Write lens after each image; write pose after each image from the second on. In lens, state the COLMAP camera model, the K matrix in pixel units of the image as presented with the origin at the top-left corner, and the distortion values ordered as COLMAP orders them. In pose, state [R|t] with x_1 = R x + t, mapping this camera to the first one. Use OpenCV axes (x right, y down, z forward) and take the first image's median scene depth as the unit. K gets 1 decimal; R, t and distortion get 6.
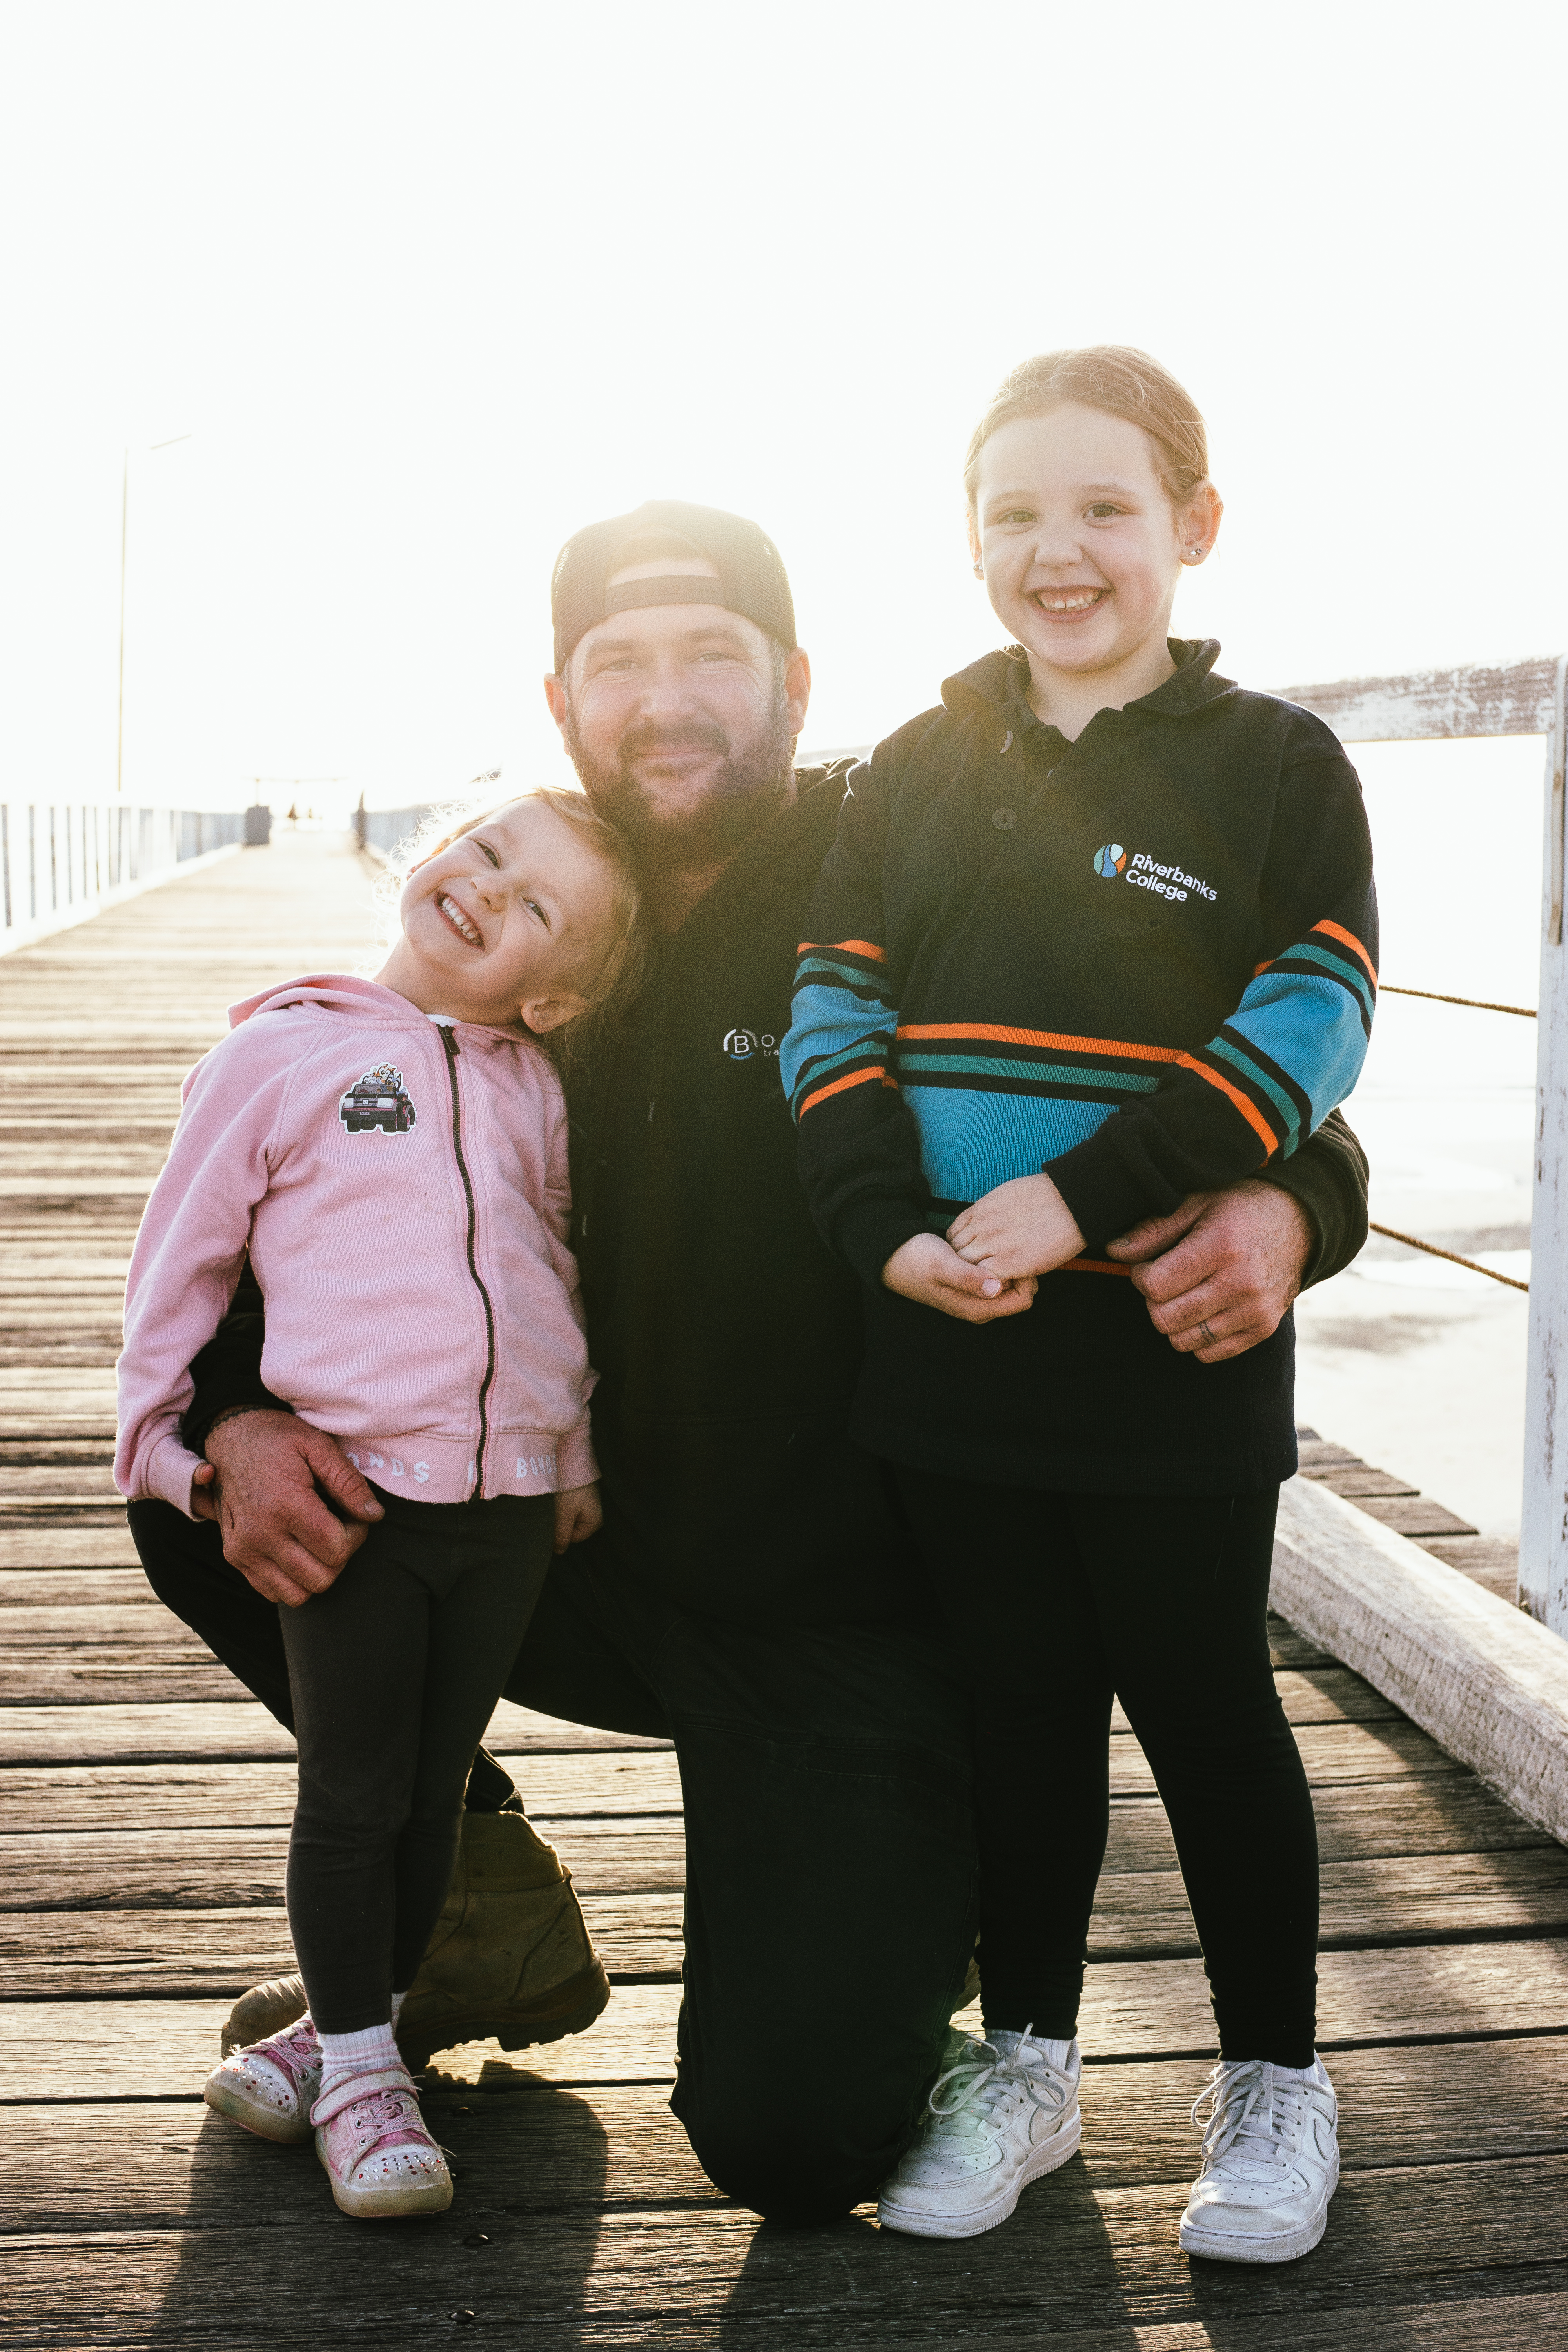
lens RADIAL K [[3490.0, 0, 785.7], [0, 3490.0, 1175.5], [0, 0, 1]] dist [-0.143404, 0.000000]
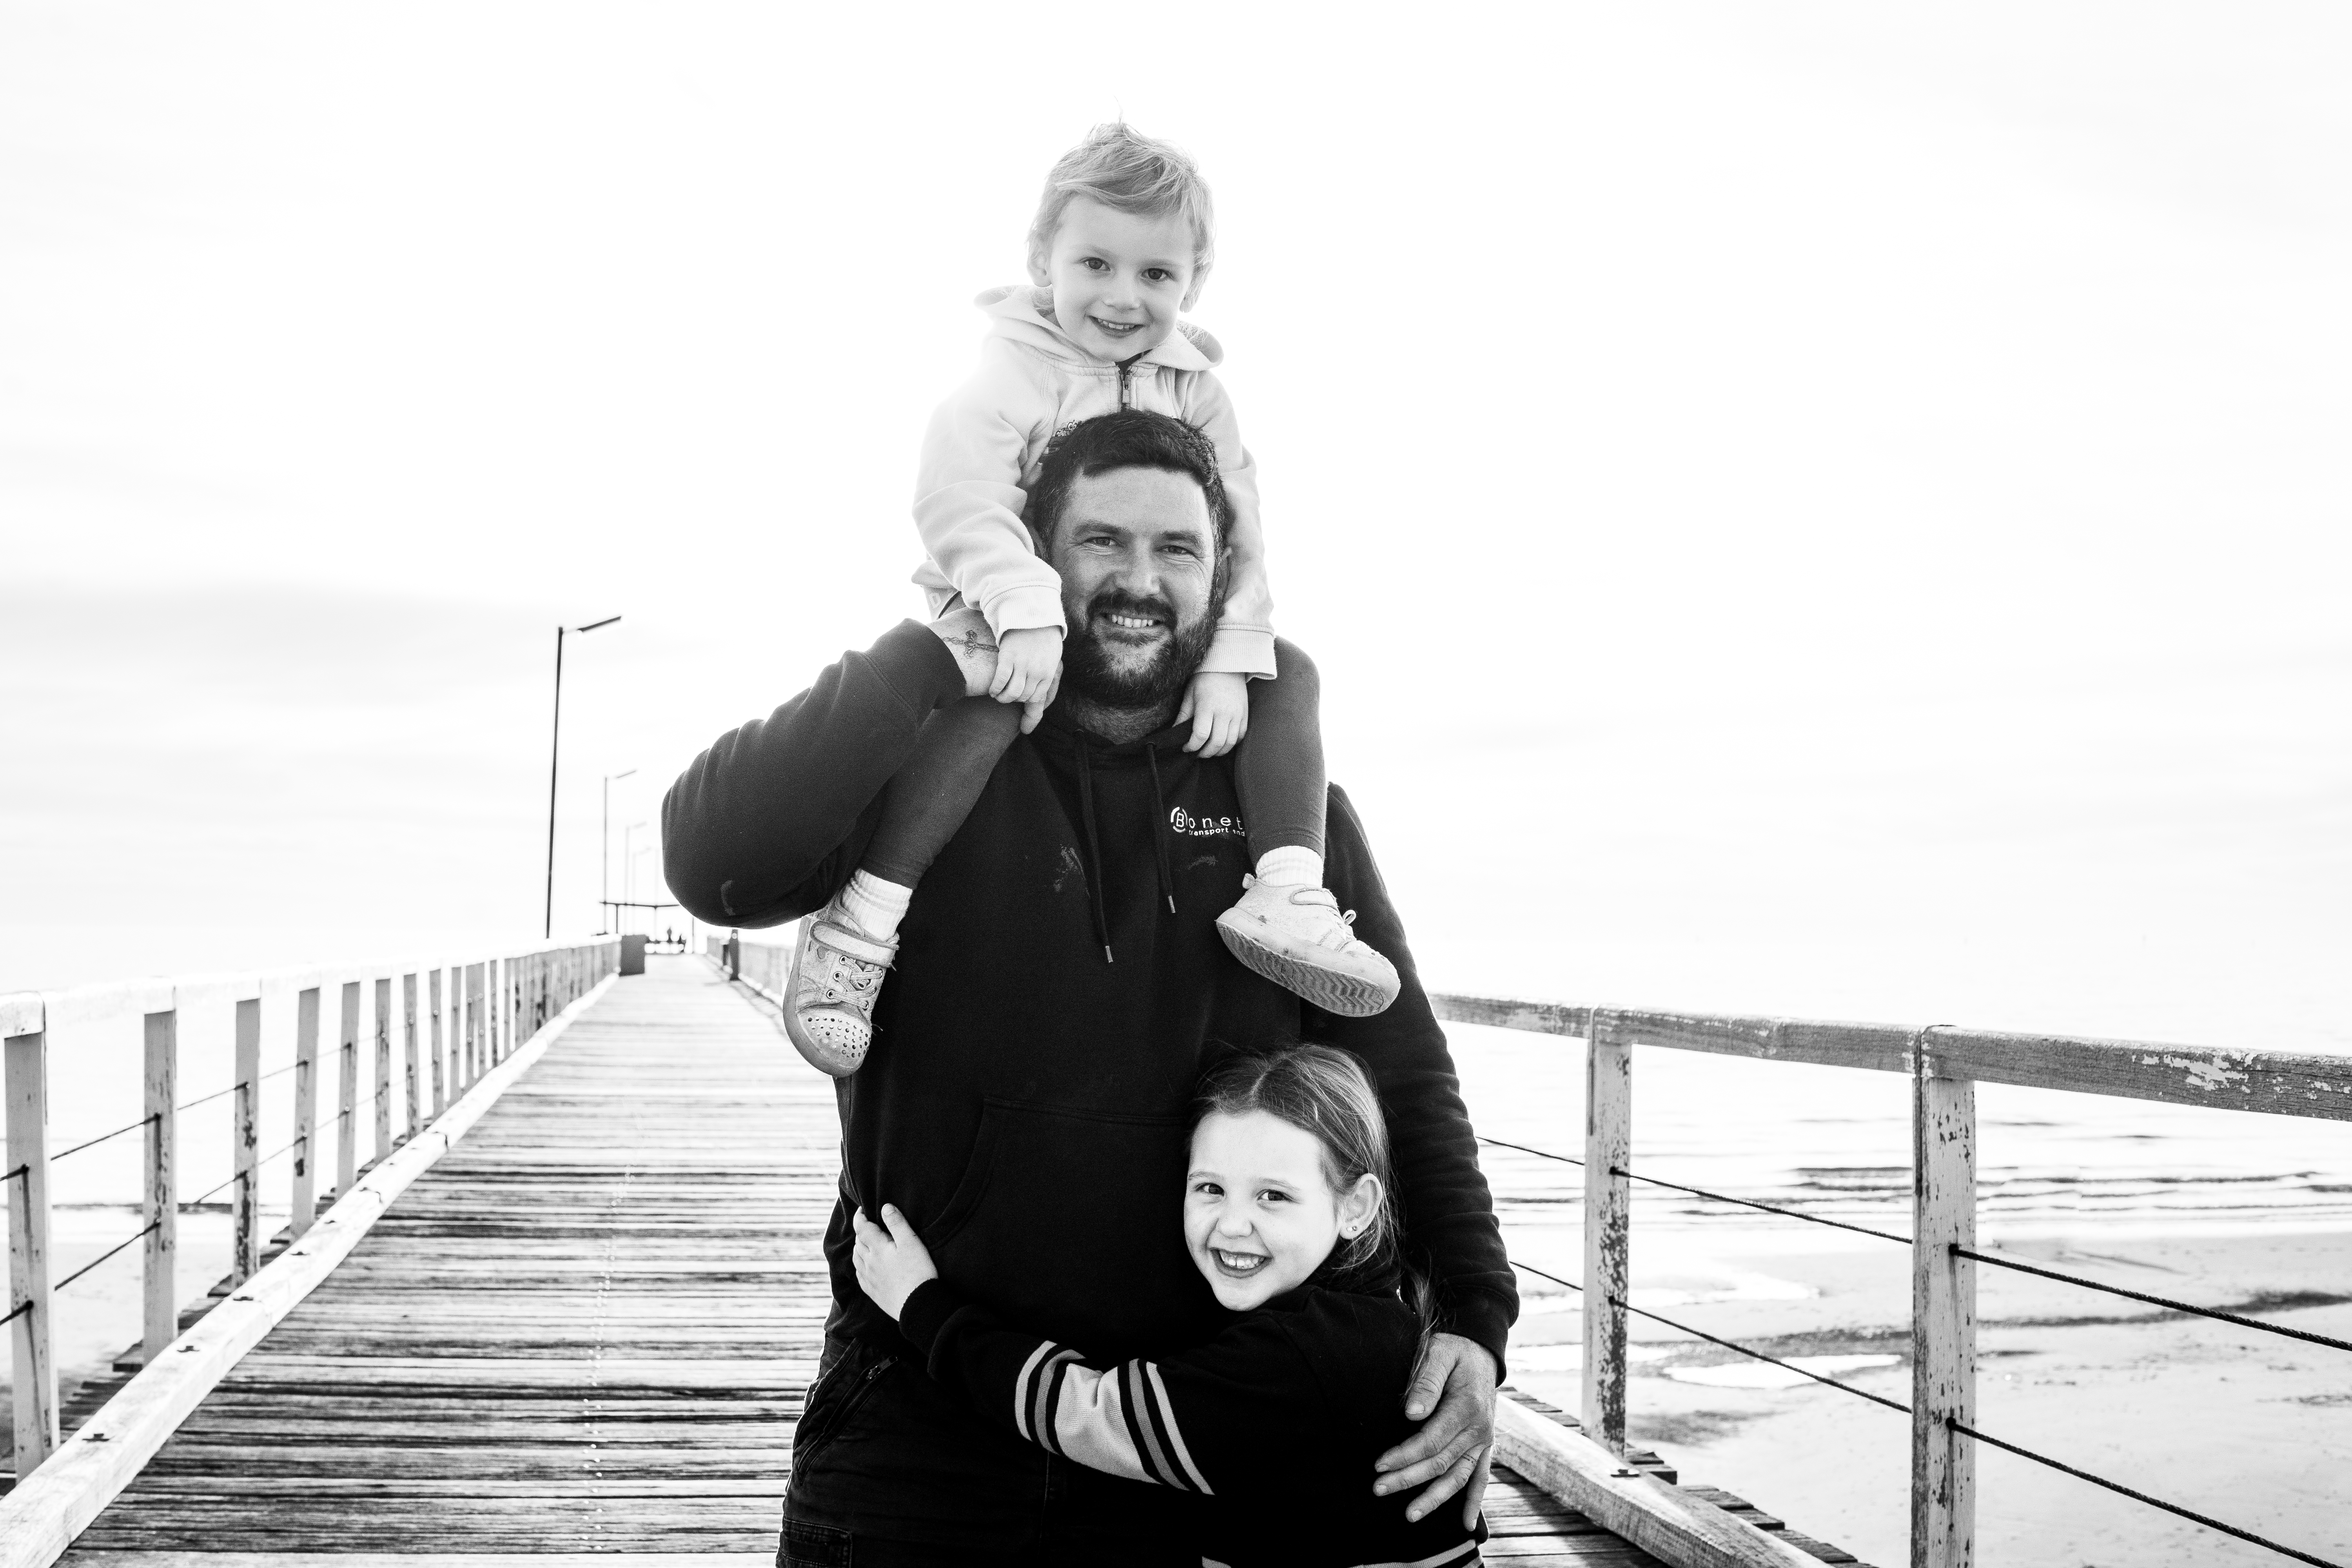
lens RADIAL K [[3490.0, 0, 1174.9], [0, 3490.0, 787.7], [0, 0, 1]] dist [-0.143404, 0.000000]
pose [[0.999912, 0.003844, 0.012735, -0.032193], [-0.001952, 0.989368, -0.145421, 0.016429], [-0.013158, 0.145384, 0.989288, -0.525736]]
